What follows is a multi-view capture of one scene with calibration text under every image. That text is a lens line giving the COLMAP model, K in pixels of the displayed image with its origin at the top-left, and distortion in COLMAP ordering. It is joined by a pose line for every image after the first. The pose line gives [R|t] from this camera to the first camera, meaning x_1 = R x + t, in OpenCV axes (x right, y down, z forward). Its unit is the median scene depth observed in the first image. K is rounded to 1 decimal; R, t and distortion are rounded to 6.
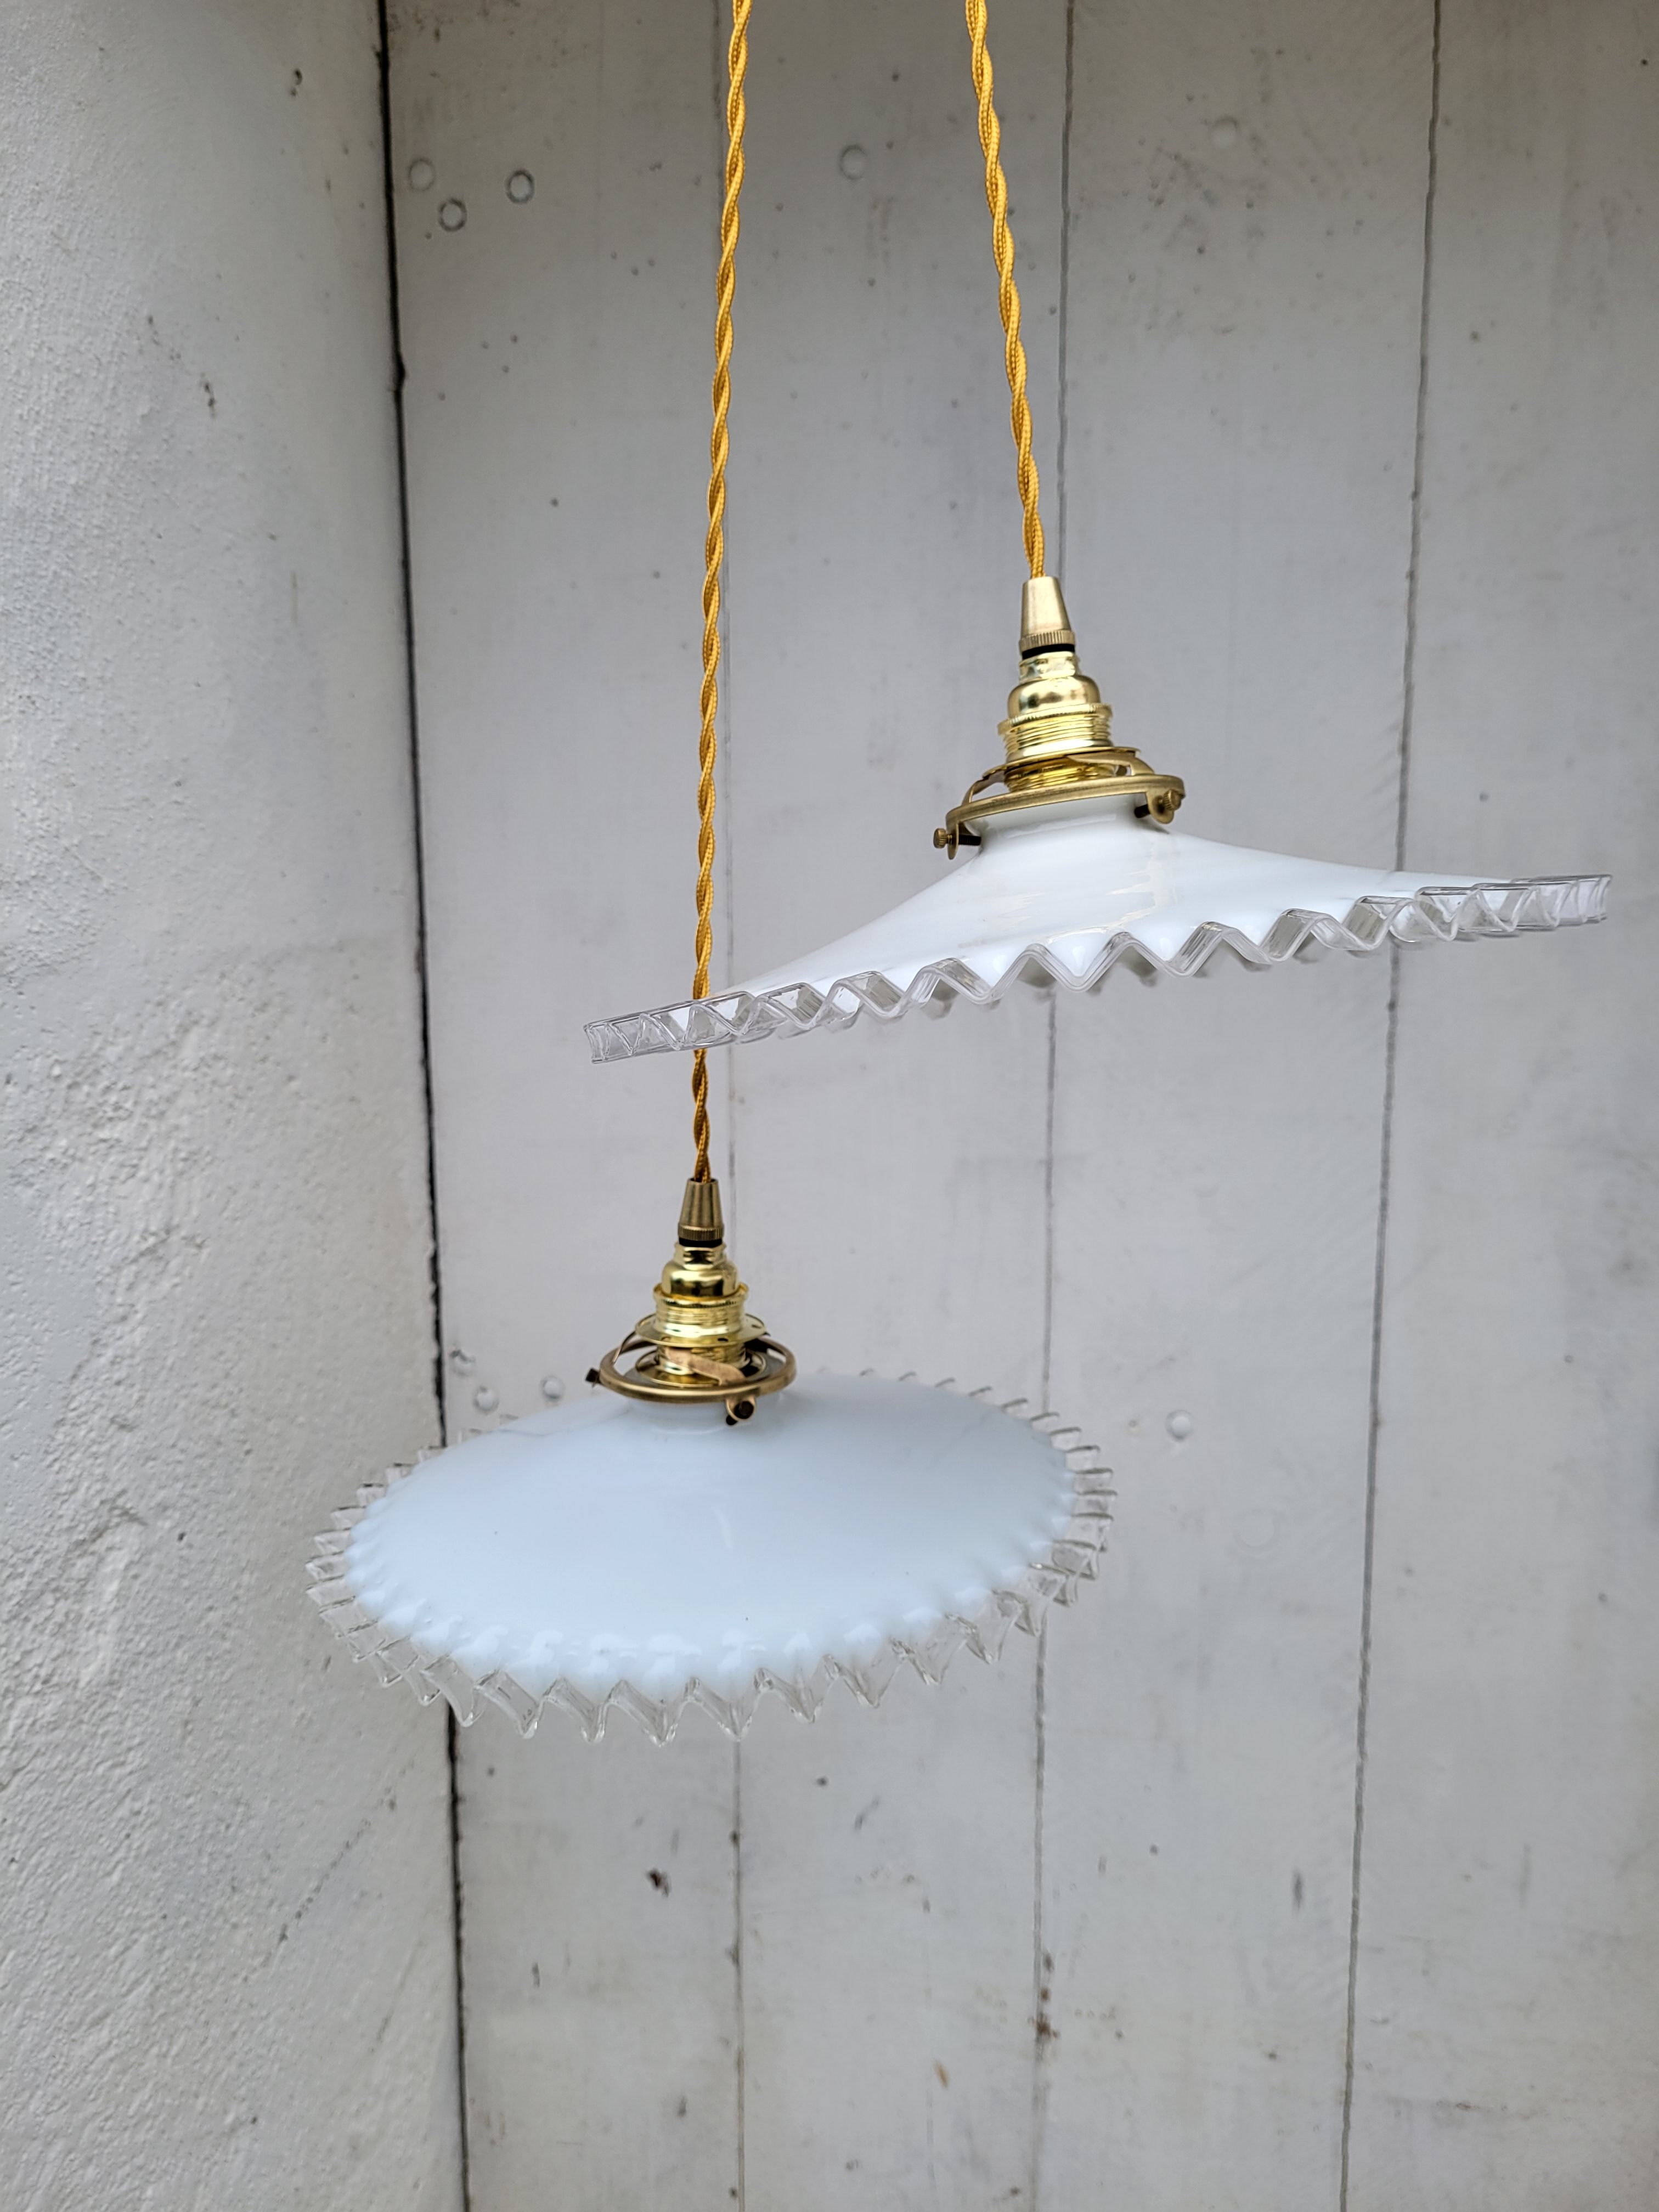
lens RADIAL K [[1688.5, 0, 817.4], [0, 1688.5, 1113.0], [0, 0, 1]] dist [0.021635, -0.017885]
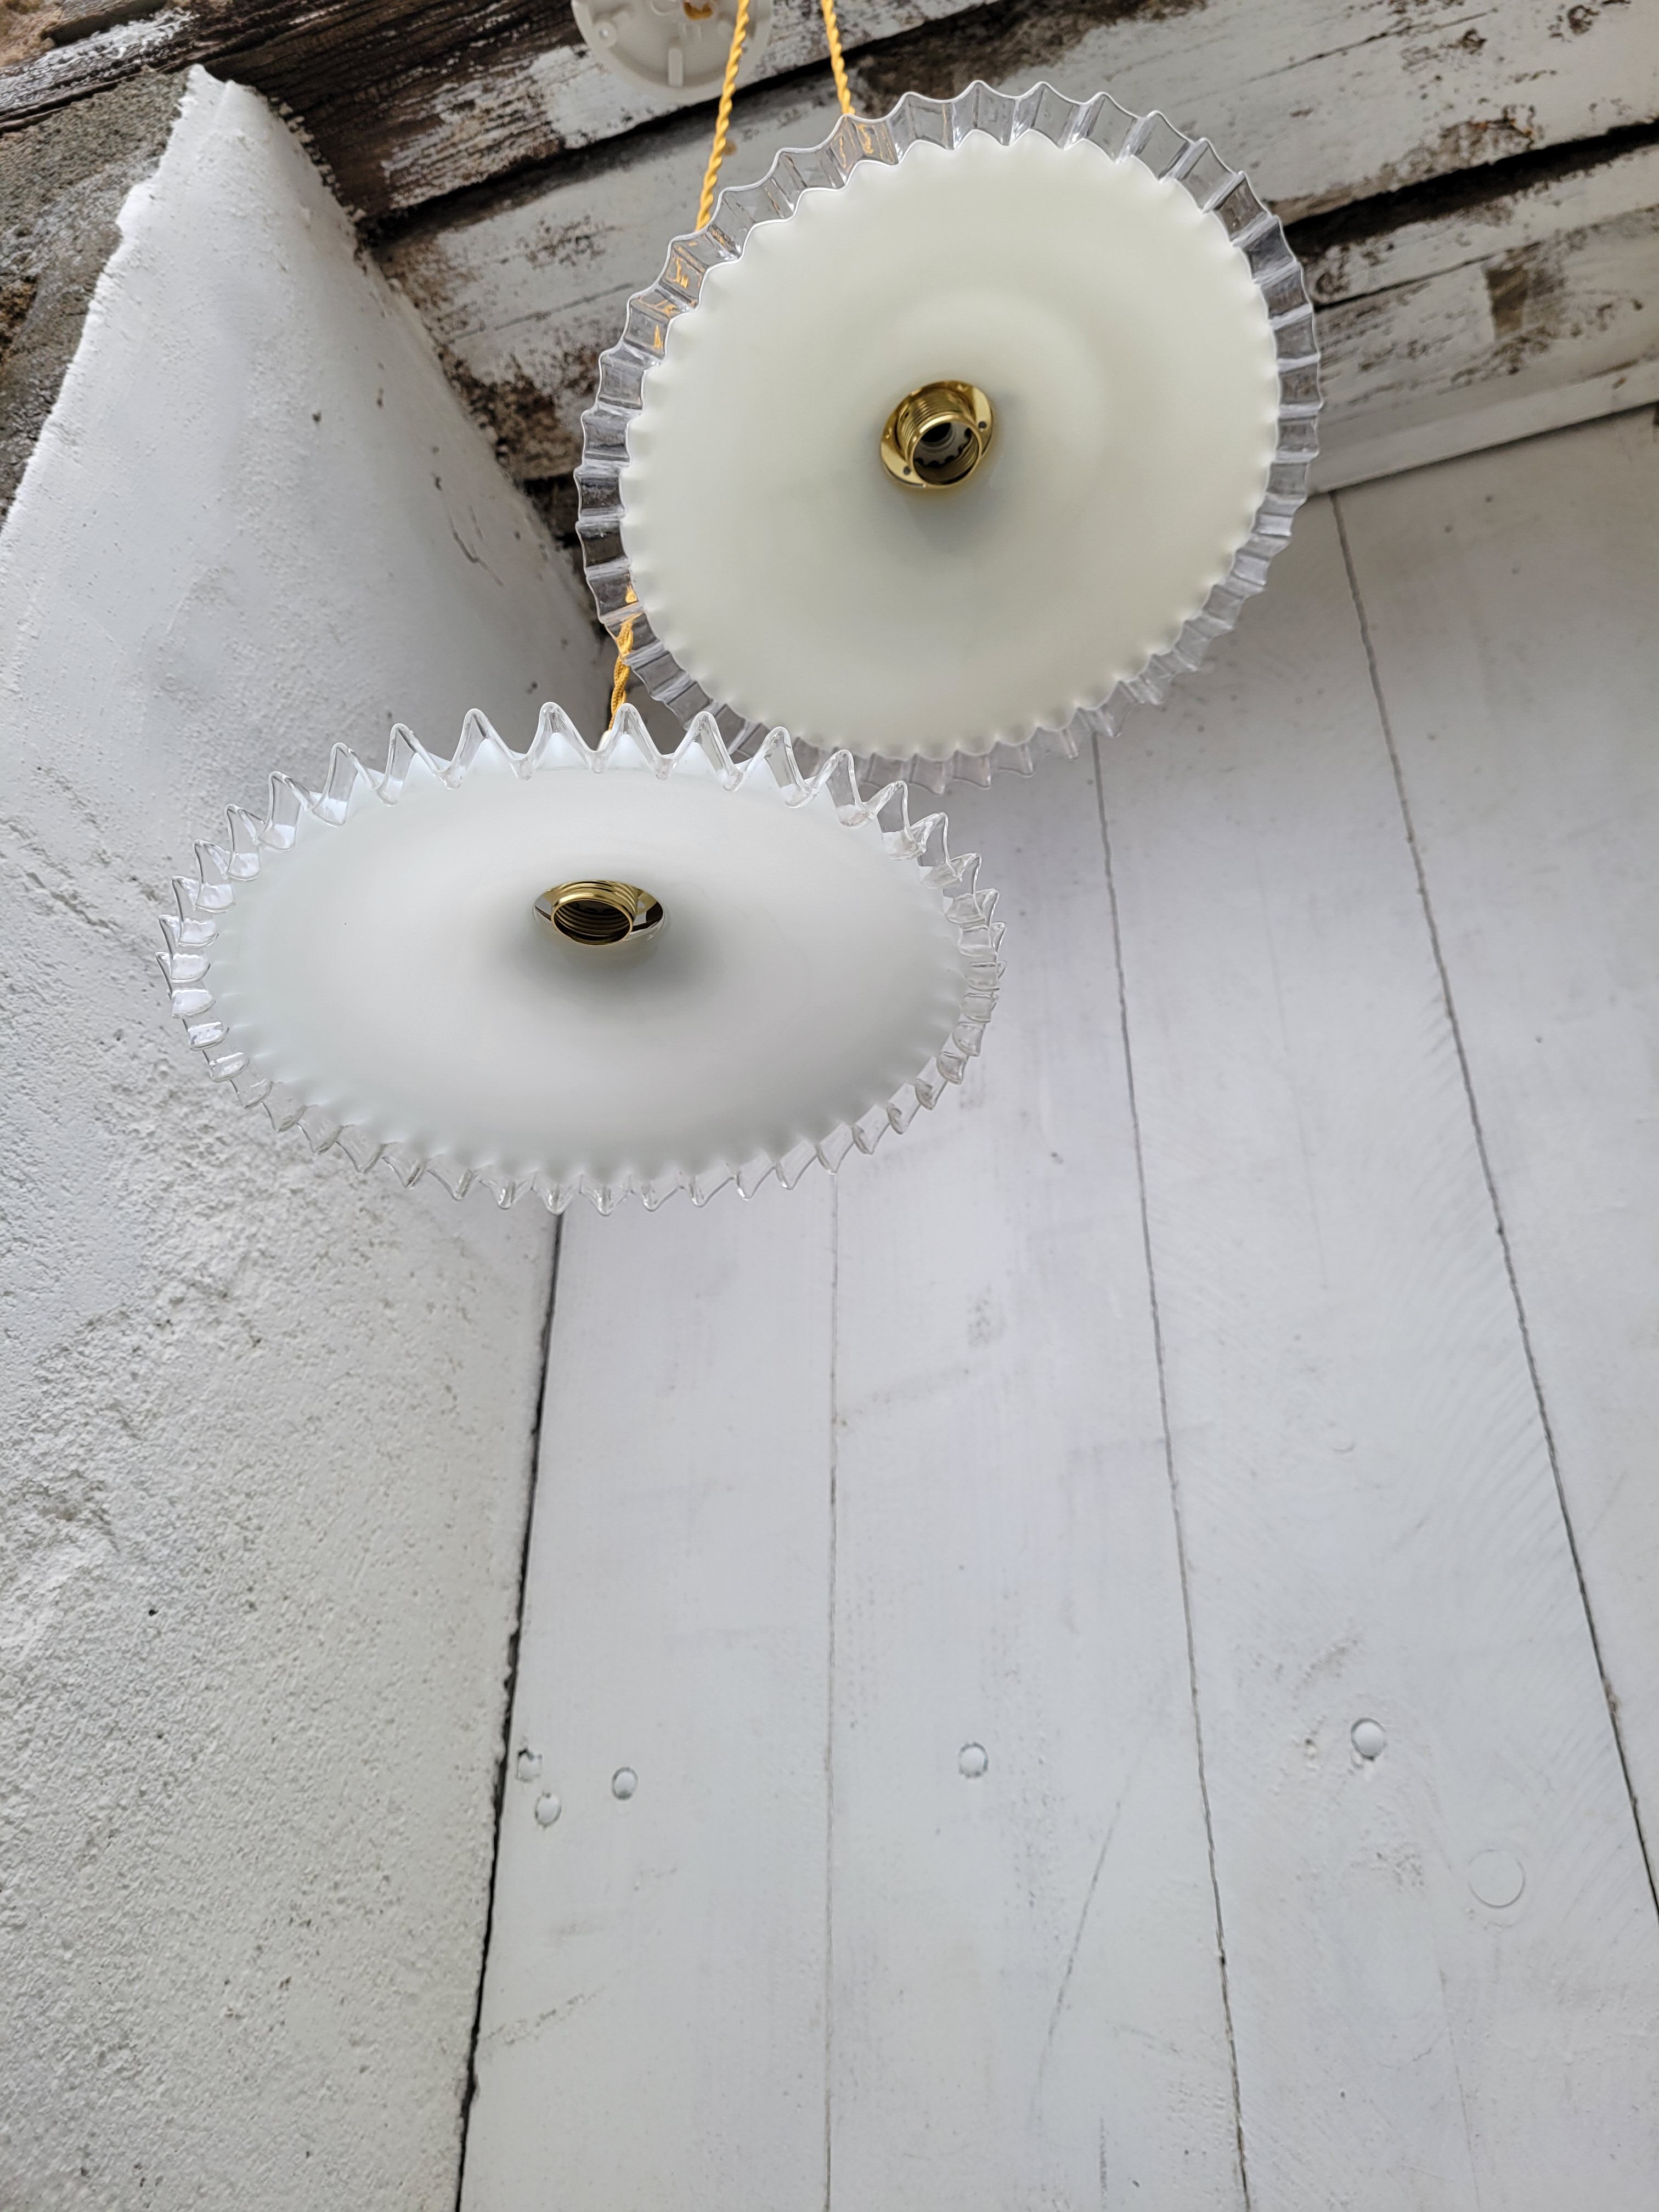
lens RADIAL K [[1688.5, 0, 842.2], [0, 1688.5, 1108.8], [0, 0, 1]] dist [0.021635, -0.017885]
pose [[0.988151, -0.073136, -0.134940, 0.107128], [-0.031670, 0.763098, -0.645506, 0.525430], [0.150182, 0.642131, 0.751740, 0.180700]]
